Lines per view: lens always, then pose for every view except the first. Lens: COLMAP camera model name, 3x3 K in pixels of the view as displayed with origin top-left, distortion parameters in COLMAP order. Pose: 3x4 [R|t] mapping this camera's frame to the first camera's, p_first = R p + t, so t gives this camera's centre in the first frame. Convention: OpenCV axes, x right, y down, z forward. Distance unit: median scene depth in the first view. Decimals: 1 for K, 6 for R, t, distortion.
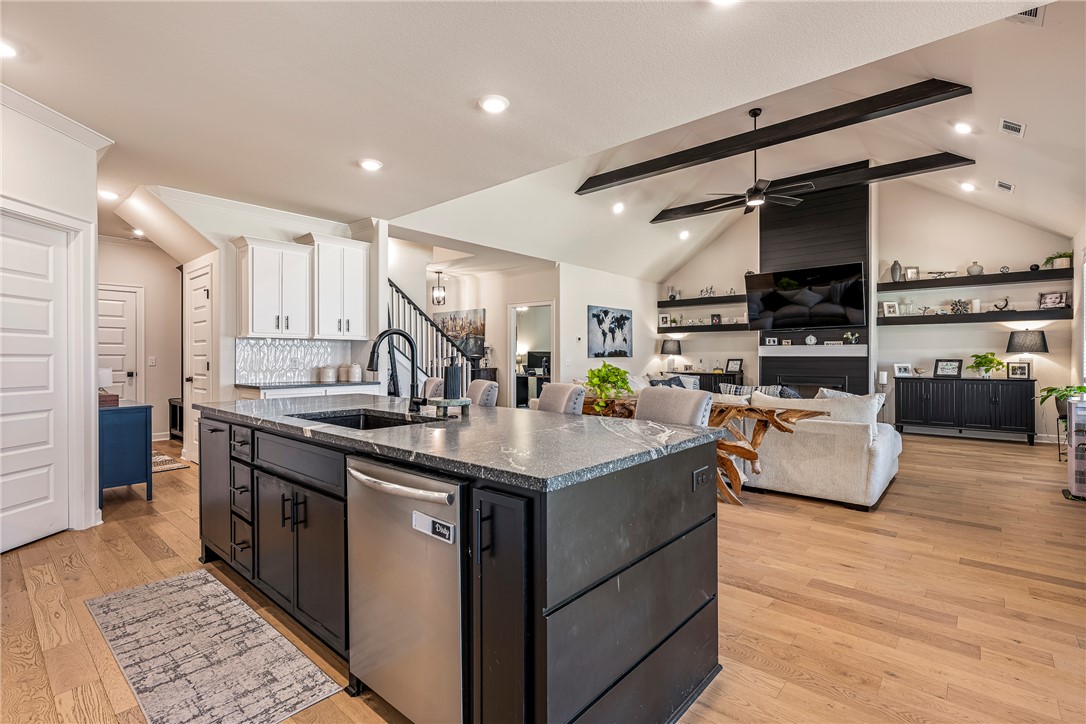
lens RADIAL K [[498.0, 0, 546.0], [0, 498.0, 359.1], [0, 0, 1]] dist [-0.002425, 0.000651]
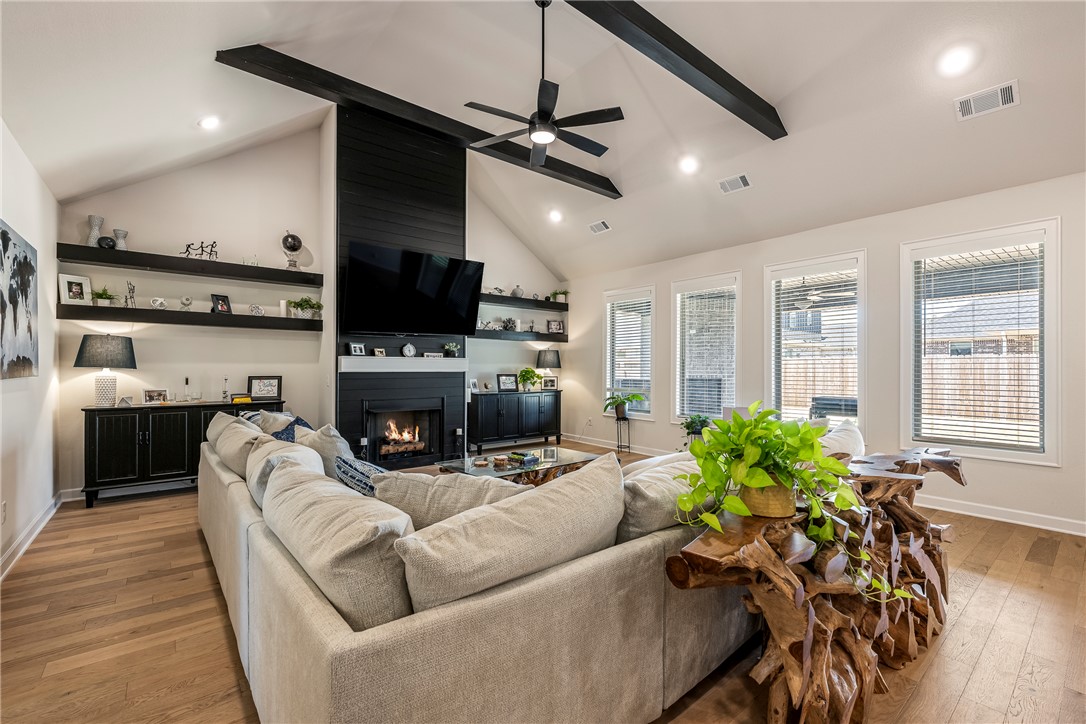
lens RADIAL K [[469.0, 0, 544.8], [0, 469.0, 364.8], [0, 0, 1]] dist [-0.004362, -0.000934]
pose [[0.156242, 0.005213, 0.987705, -0.128469], [0.000712, 0.999985, -0.005390, -0.011857], [-0.987719, 0.001545, 0.156236, 0.665781]]
